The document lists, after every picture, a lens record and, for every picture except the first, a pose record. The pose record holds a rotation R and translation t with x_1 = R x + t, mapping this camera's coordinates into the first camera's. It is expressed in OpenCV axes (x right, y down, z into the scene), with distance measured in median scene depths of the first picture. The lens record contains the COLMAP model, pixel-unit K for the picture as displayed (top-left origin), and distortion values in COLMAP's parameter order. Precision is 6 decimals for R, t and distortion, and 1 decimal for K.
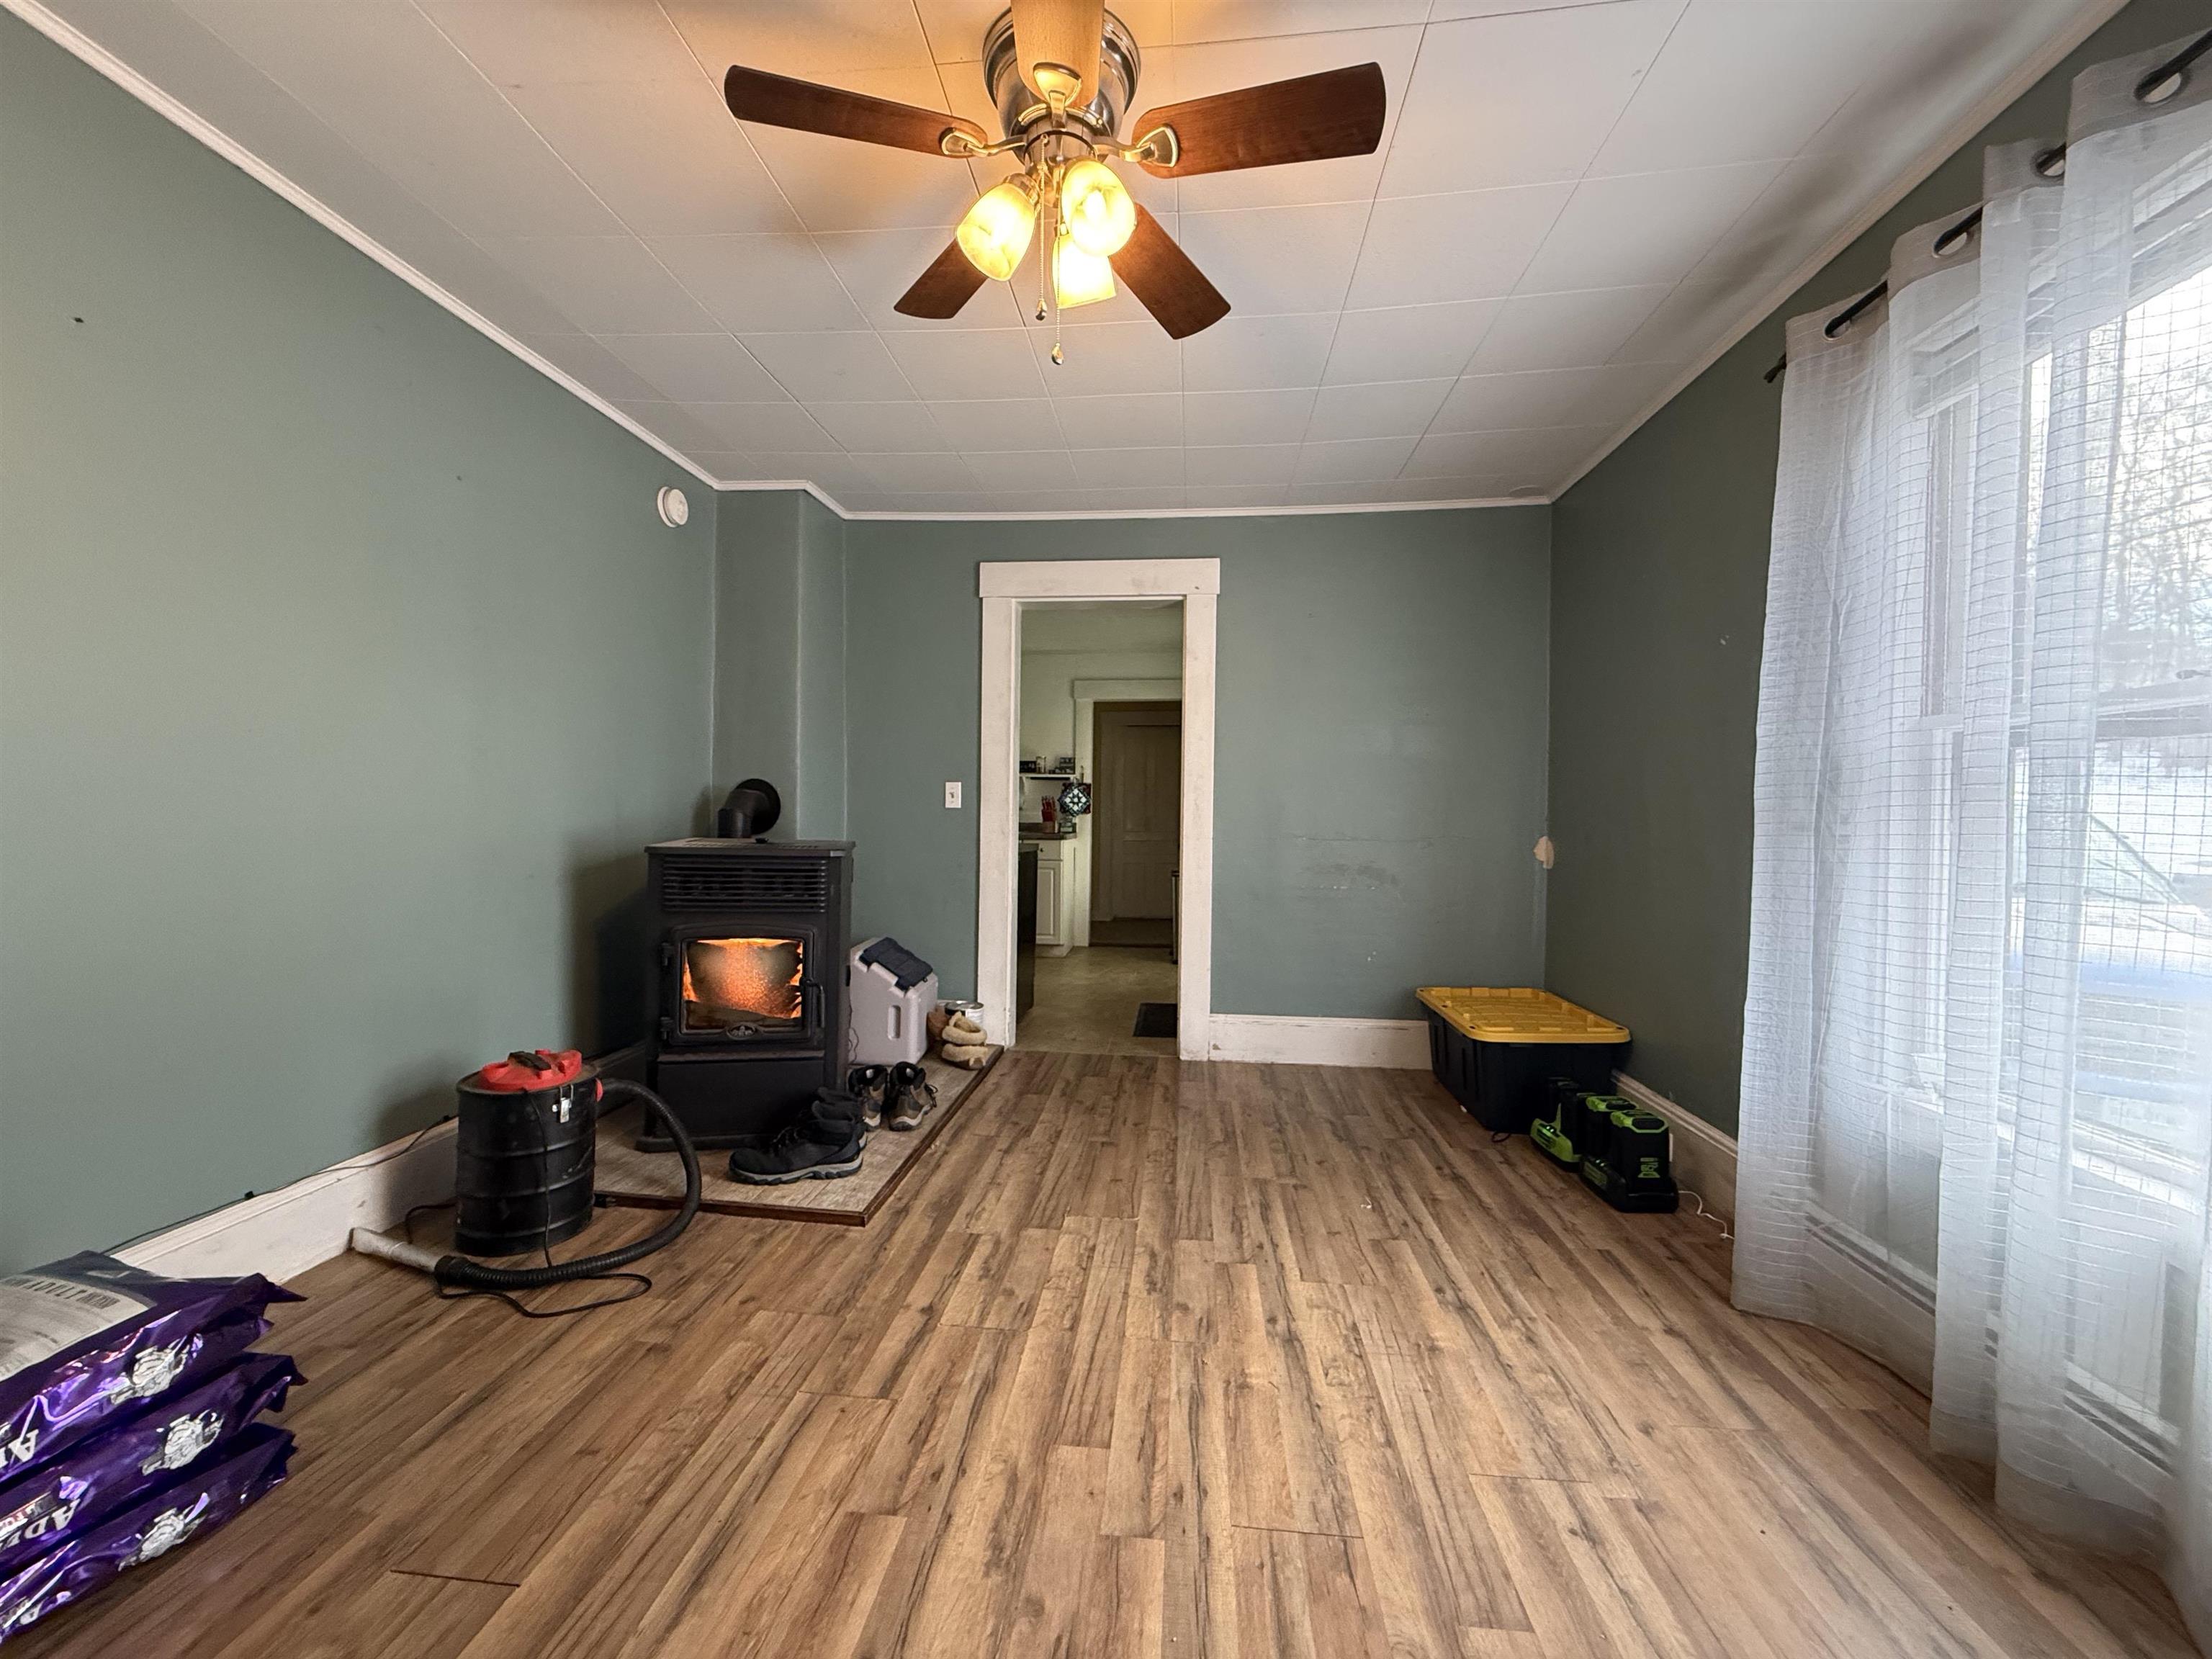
lens RADIAL K [[884.8, 0, 1096.6], [0, 884.8, 831.1], [0, 0, 1]] dist [-0.001384, -0.000247]
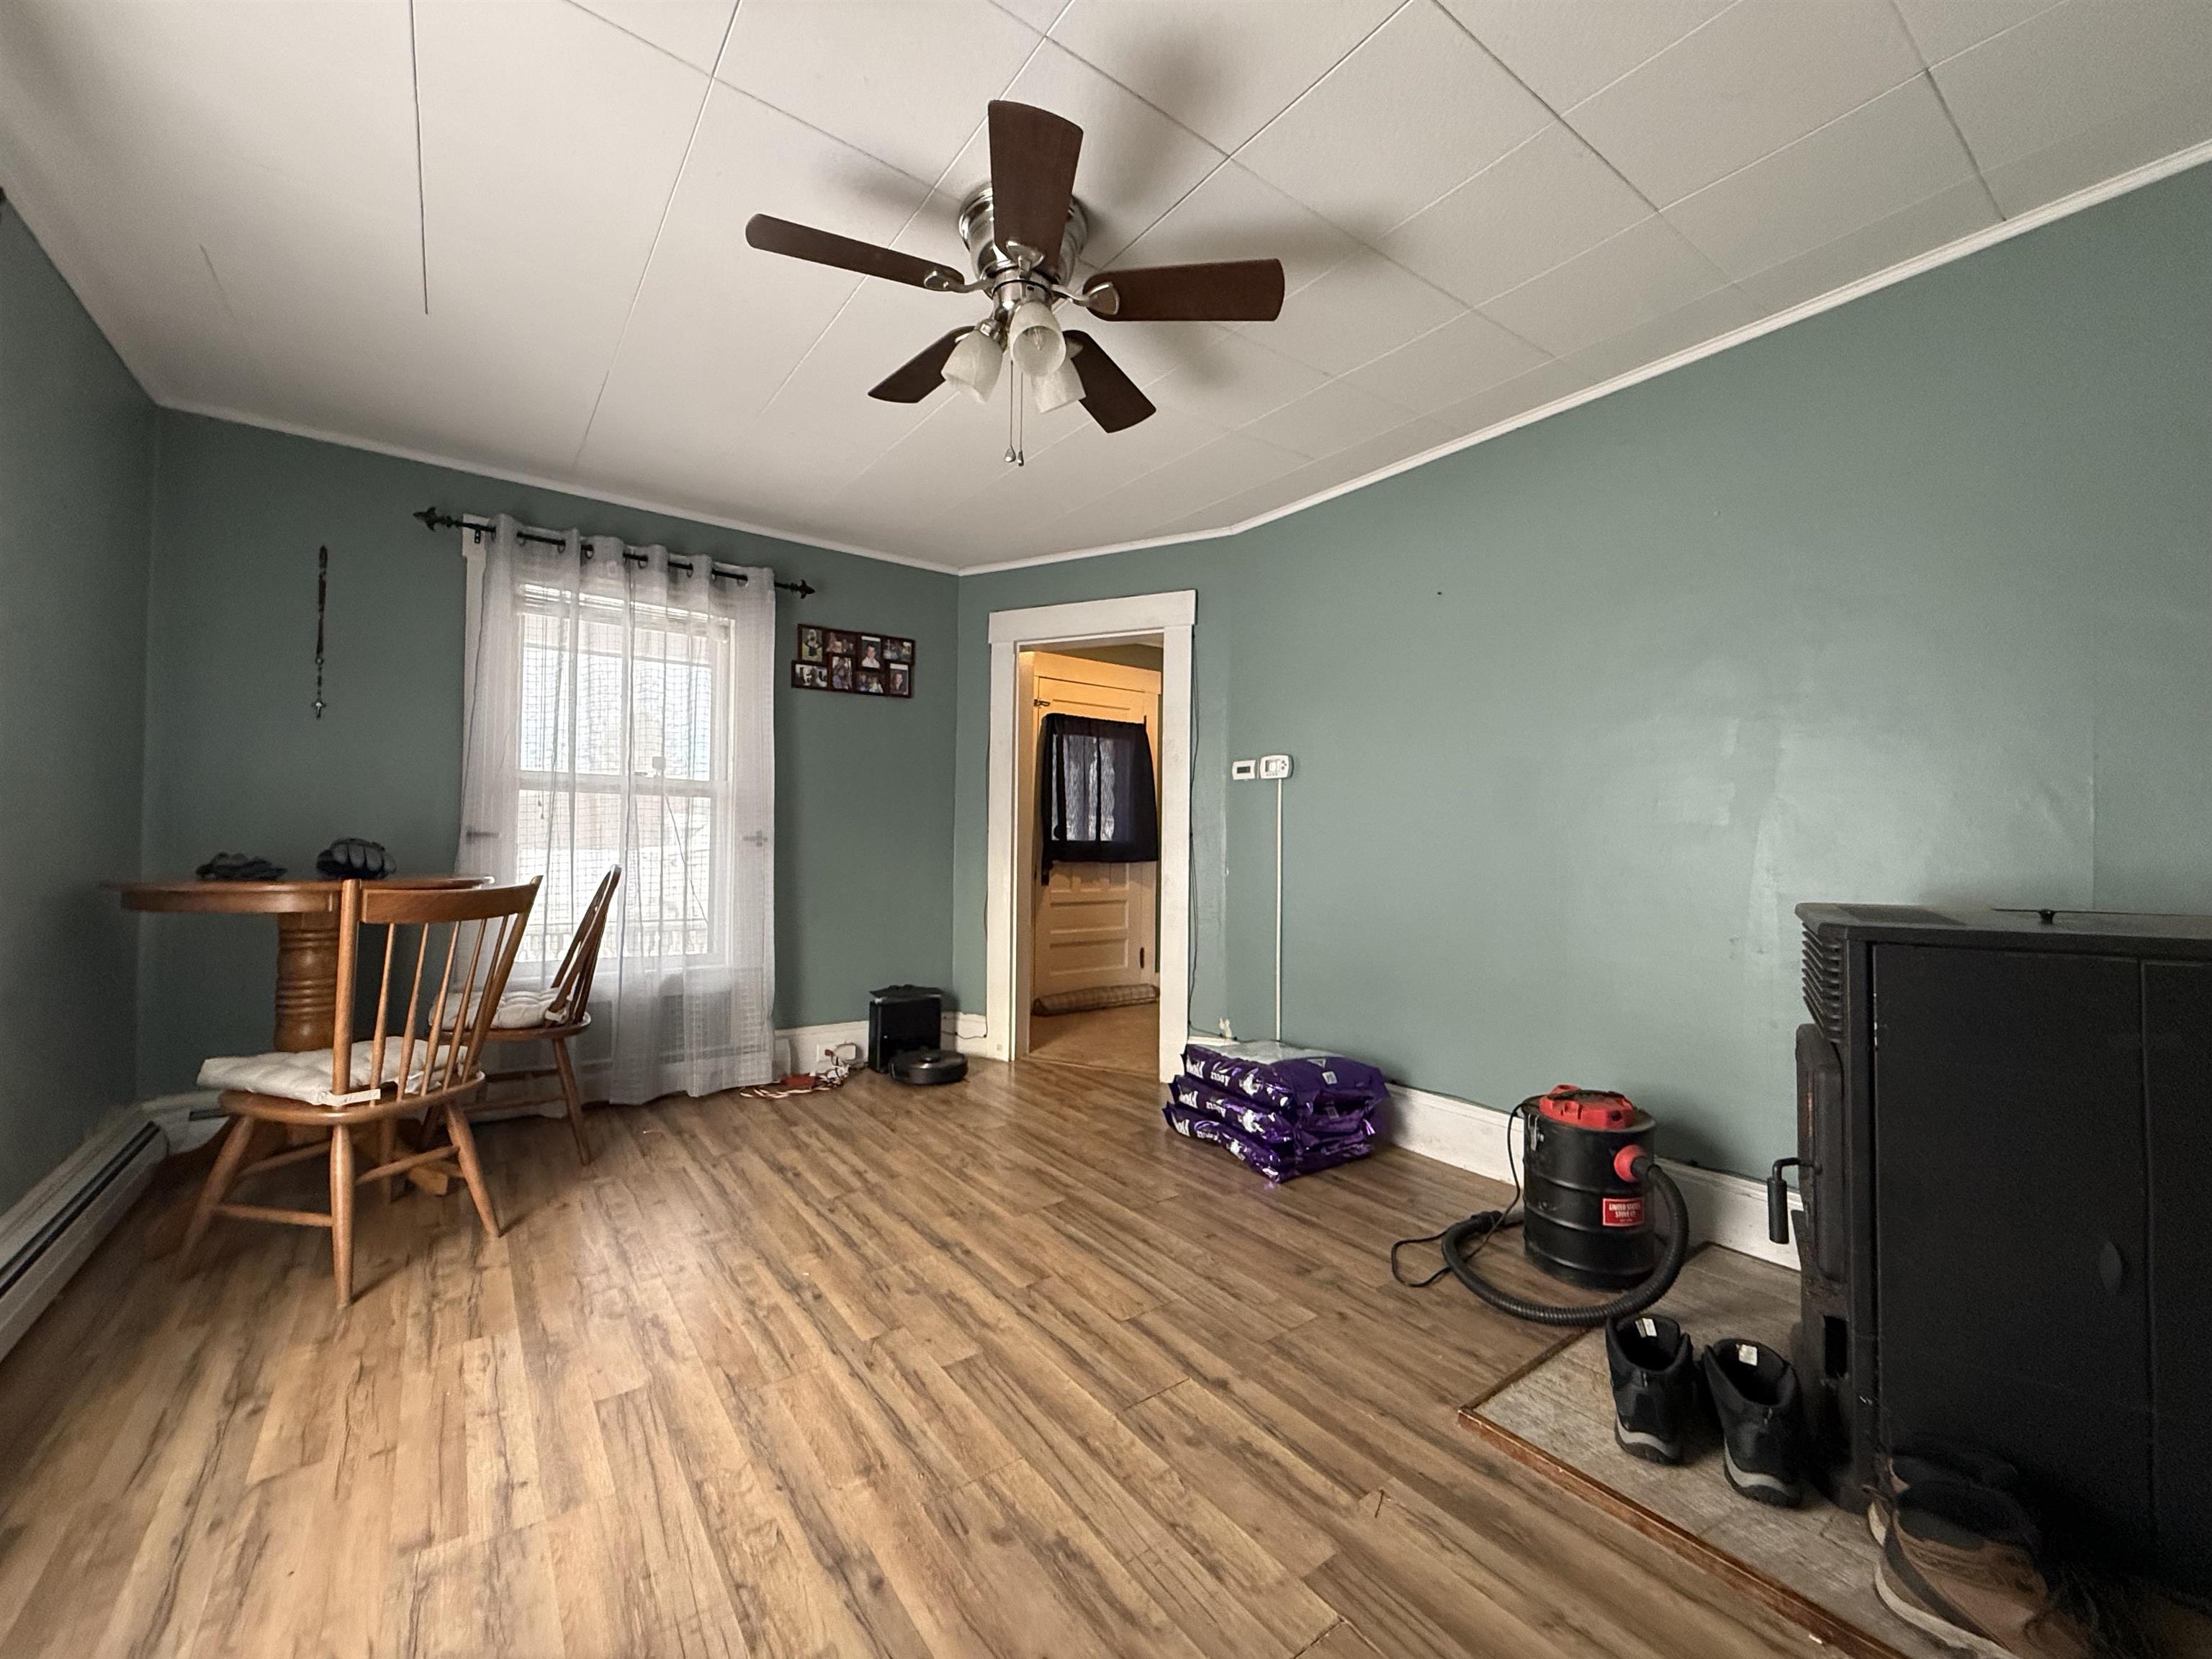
lens RADIAL K [[884.8, 0, 1101.4], [0, 884.8, 814.2], [0, 0, 1]] dist [-0.001384, -0.000247]
pose [[-0.741296, -0.043222, -0.669786, 0.519248], [-0.034176, 0.999061, -0.026646, -0.019902], [0.670308, 0.003138, -0.742076, 1.528364]]
